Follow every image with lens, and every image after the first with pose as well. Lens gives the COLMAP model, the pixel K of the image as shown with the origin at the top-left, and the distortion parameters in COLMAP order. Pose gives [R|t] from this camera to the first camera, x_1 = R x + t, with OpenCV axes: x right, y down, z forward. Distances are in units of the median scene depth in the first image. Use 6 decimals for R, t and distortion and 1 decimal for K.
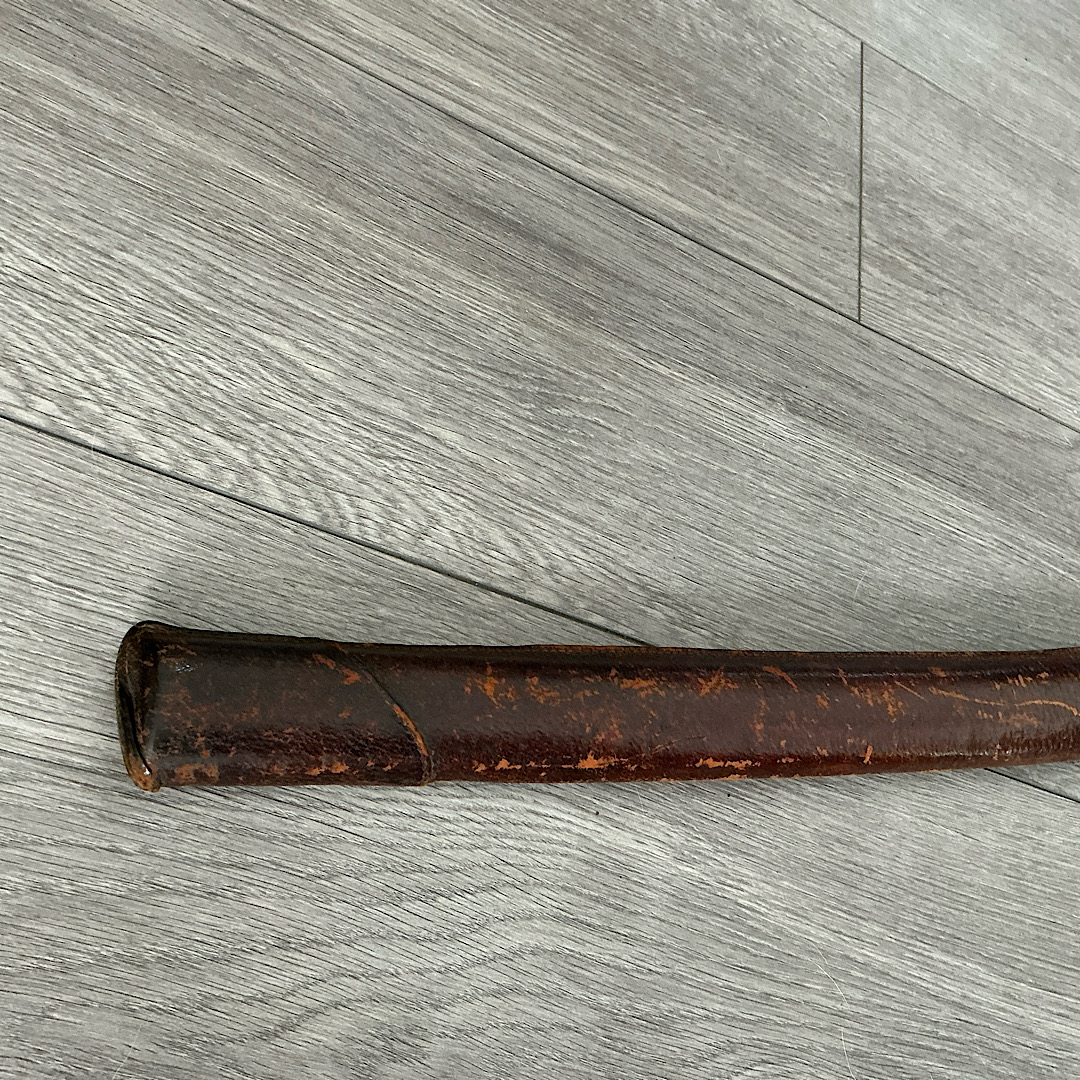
lens RADIAL K [[1208.1, 0, 540.0], [0, 1208.1, 540.0], [0, 0, 1]] dist [0.146003, -0.335615]
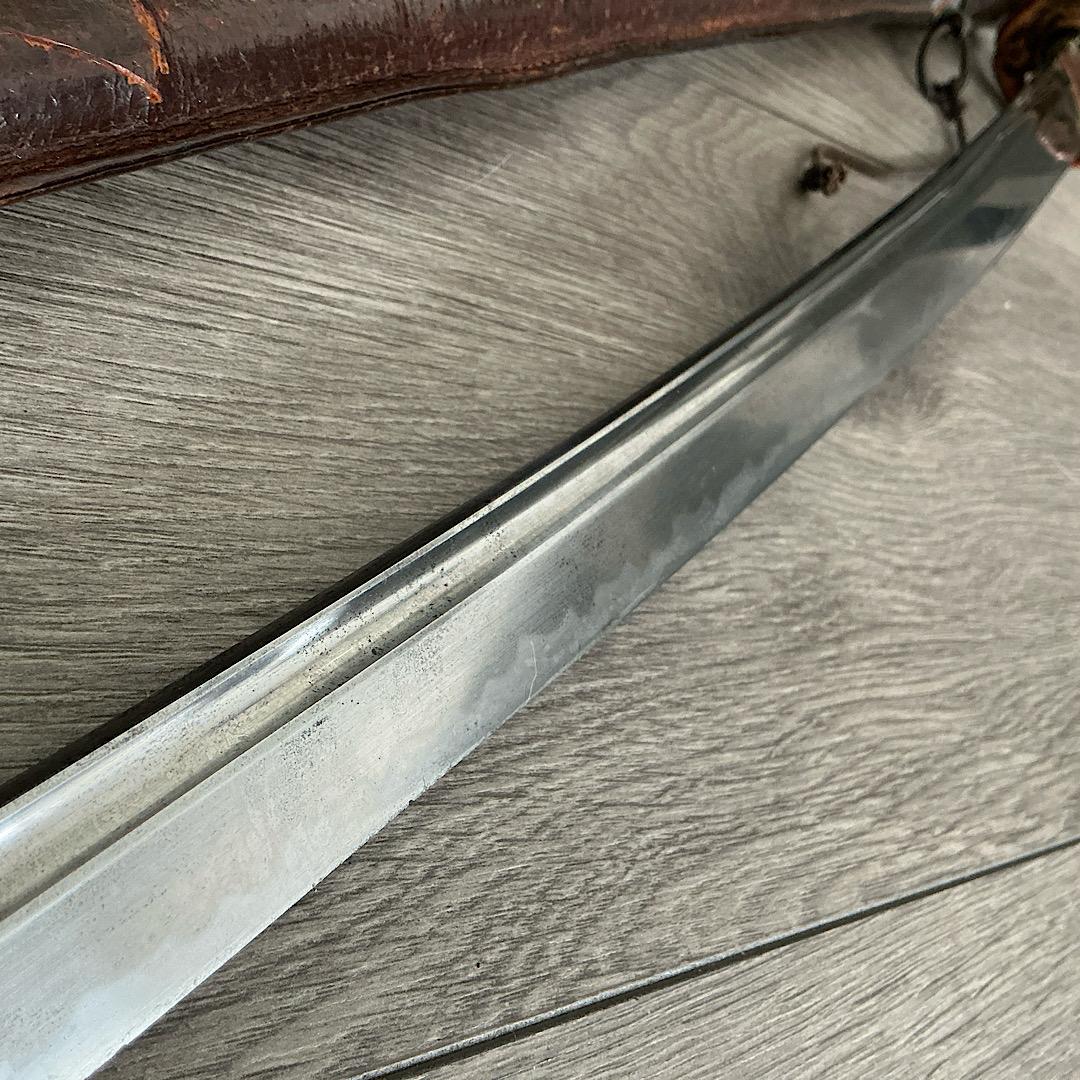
lens RADIAL K [[1208.1, 0, 540.0], [0, 1208.1, 540.0], [0, 0, 1]] dist [0.146003, -0.335615]
pose [[0.888207, -0.285610, 0.359881, 0.351704], [0.223814, 0.953048, 0.203976, 0.004108], [-0.401242, -0.100626, 0.910428, 0.919224]]
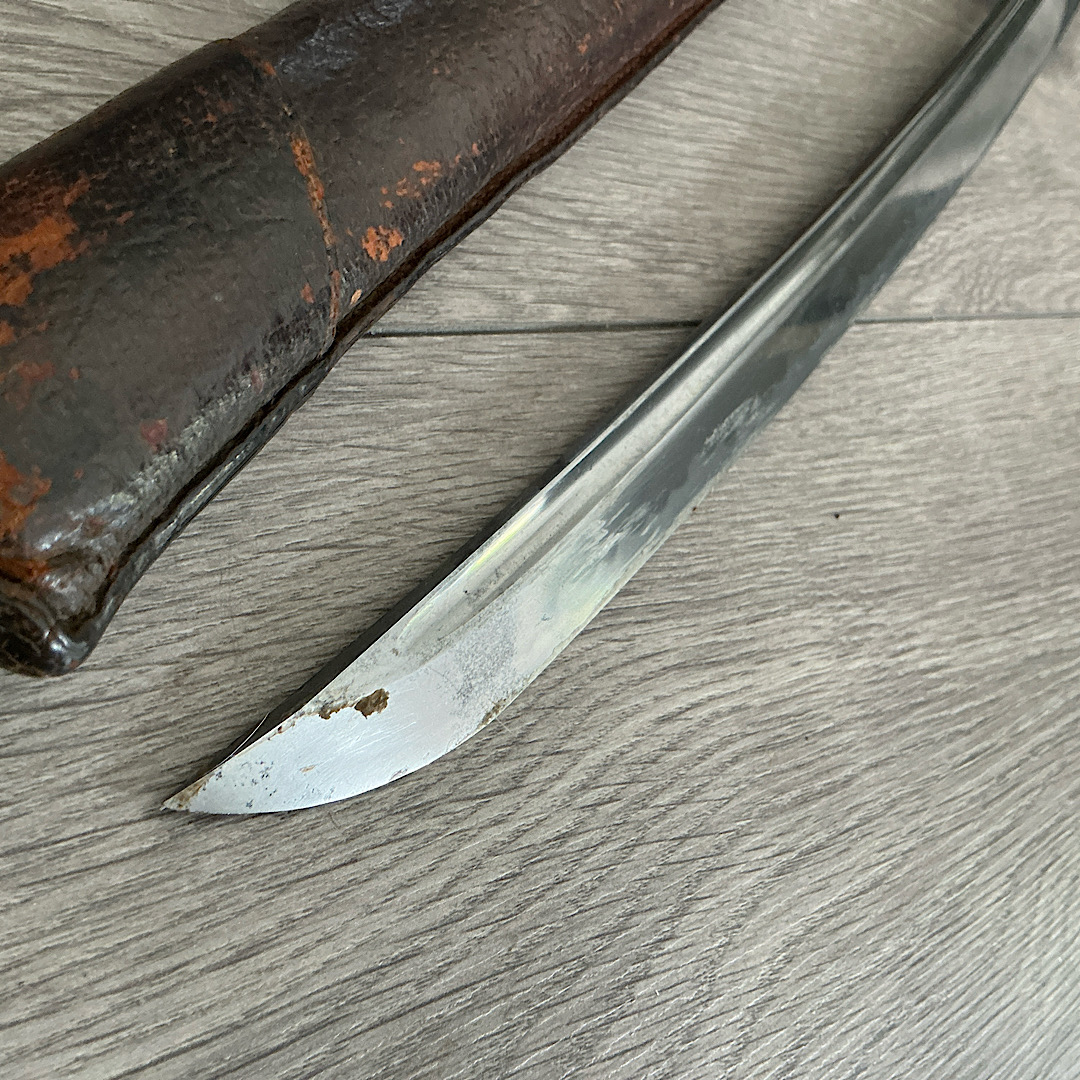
lens RADIAL K [[1208.1, 0, 540.0], [0, 1208.1, 540.0], [0, 0, 1]] dist [0.146003, -0.335615]
pose [[0.847812, -0.414950, 0.330198, -0.184787], [0.295142, 0.886540, 0.356285, -0.037469], [-0.440574, -0.204607, 0.874088, 0.595288]]
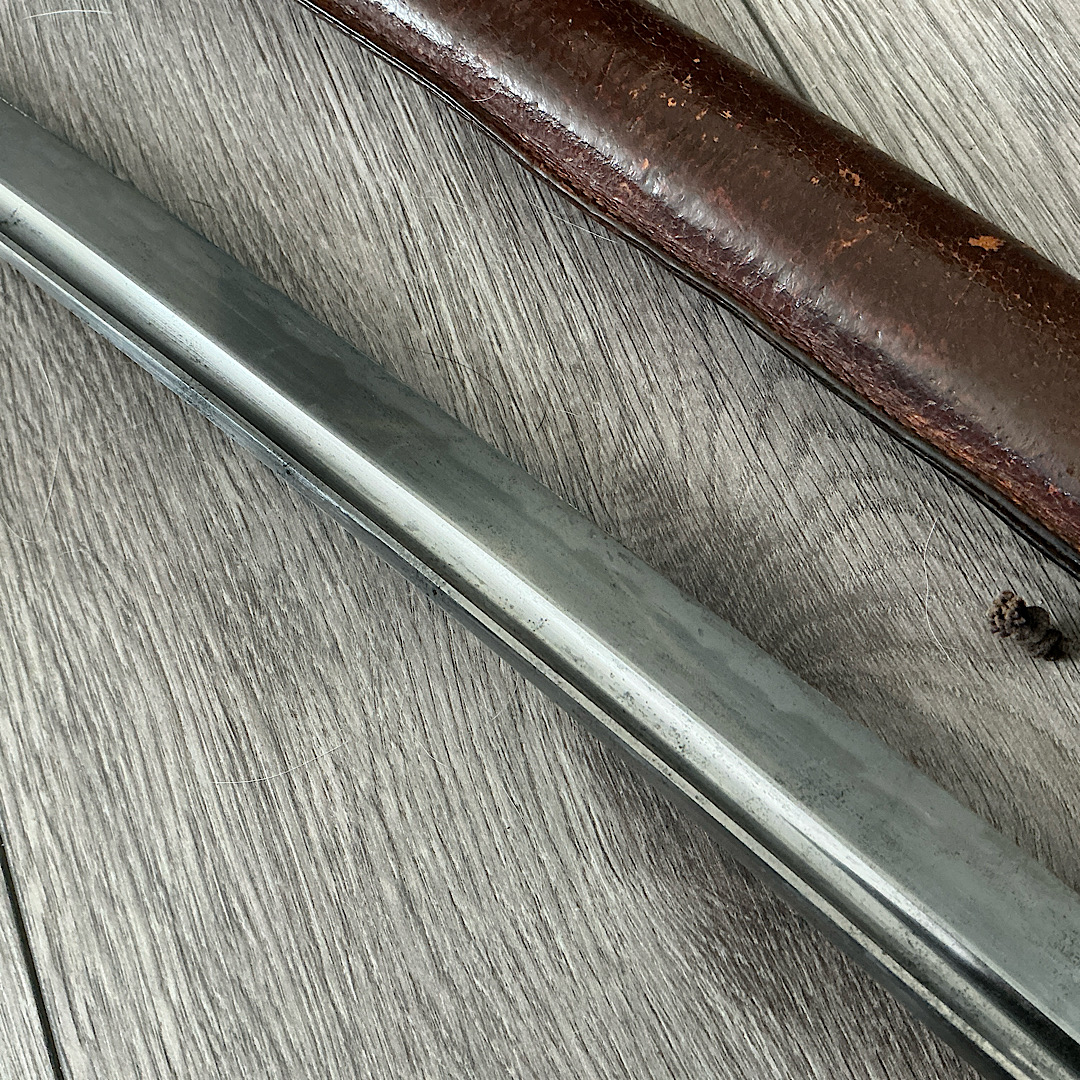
lens RADIAL K [[1208.1, 0, 540.0], [0, 1208.1, 540.0], [0, 0, 1]] dist [0.146003, -0.335615]
pose [[0.425284, 0.554332, -0.715437, 1.127698], [-0.642376, 0.741729, 0.192850, -0.037718], [0.637563, 0.377563, 0.671535, 1.092401]]
